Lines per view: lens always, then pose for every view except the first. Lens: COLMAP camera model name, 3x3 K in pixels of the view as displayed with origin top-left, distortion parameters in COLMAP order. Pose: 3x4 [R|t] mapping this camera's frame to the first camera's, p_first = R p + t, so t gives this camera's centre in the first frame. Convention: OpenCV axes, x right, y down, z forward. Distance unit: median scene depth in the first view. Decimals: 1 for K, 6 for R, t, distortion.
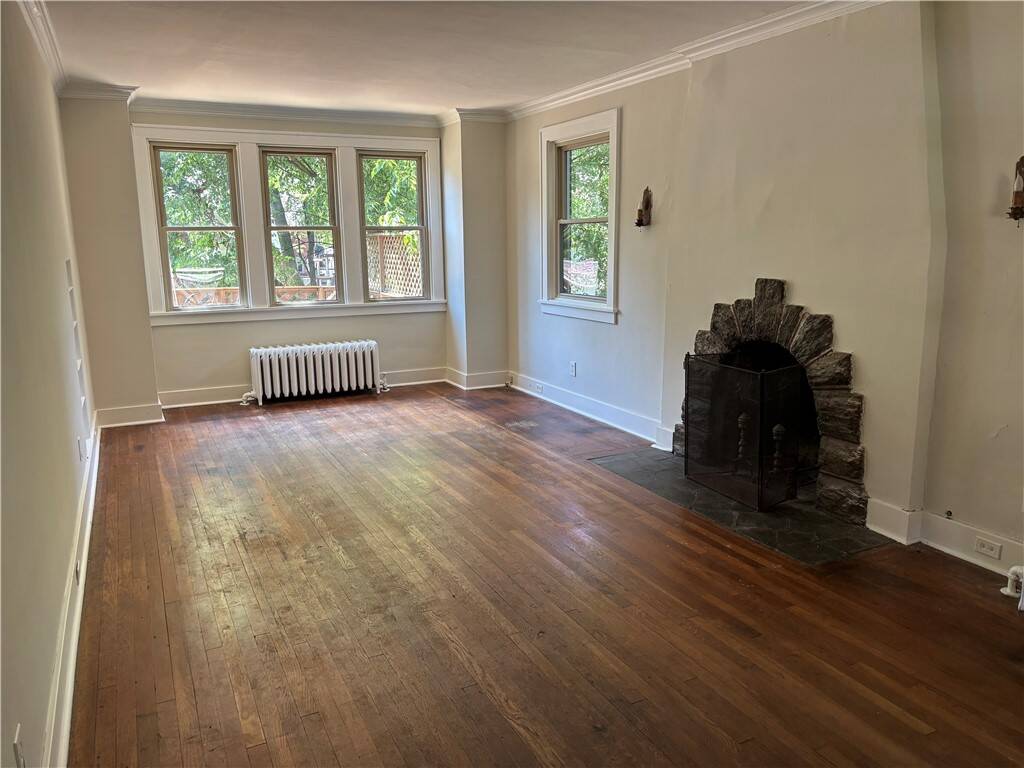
lens RADIAL K [[777.0, 0, 506.6], [0, 777.0, 388.4], [0, 0, 1]] dist [0.057297, -0.040526]
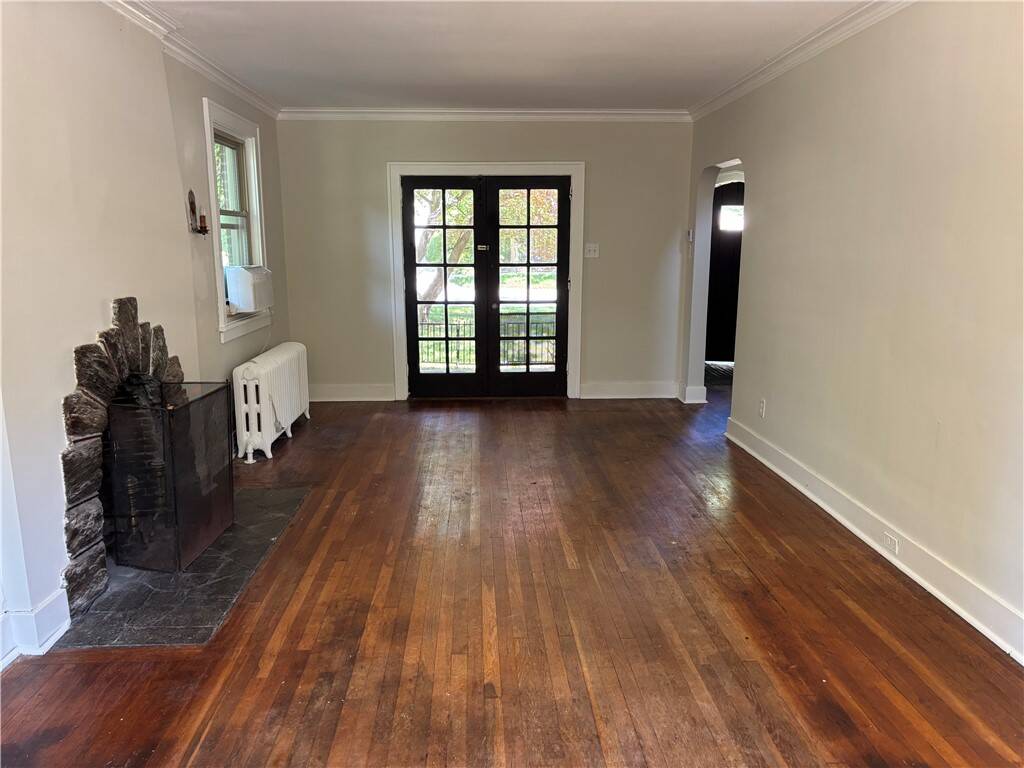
lens RADIAL K [[777.0, 0, 507.6], [0, 777.0, 394.5], [0, 0, 1]] dist [0.057297, -0.040526]
pose [[-0.916644, -0.064768, 0.394422, -0.337858], [0.090428, 0.927596, 0.362475, -0.287939], [-0.389341, 0.367927, -0.844419, 1.472121]]
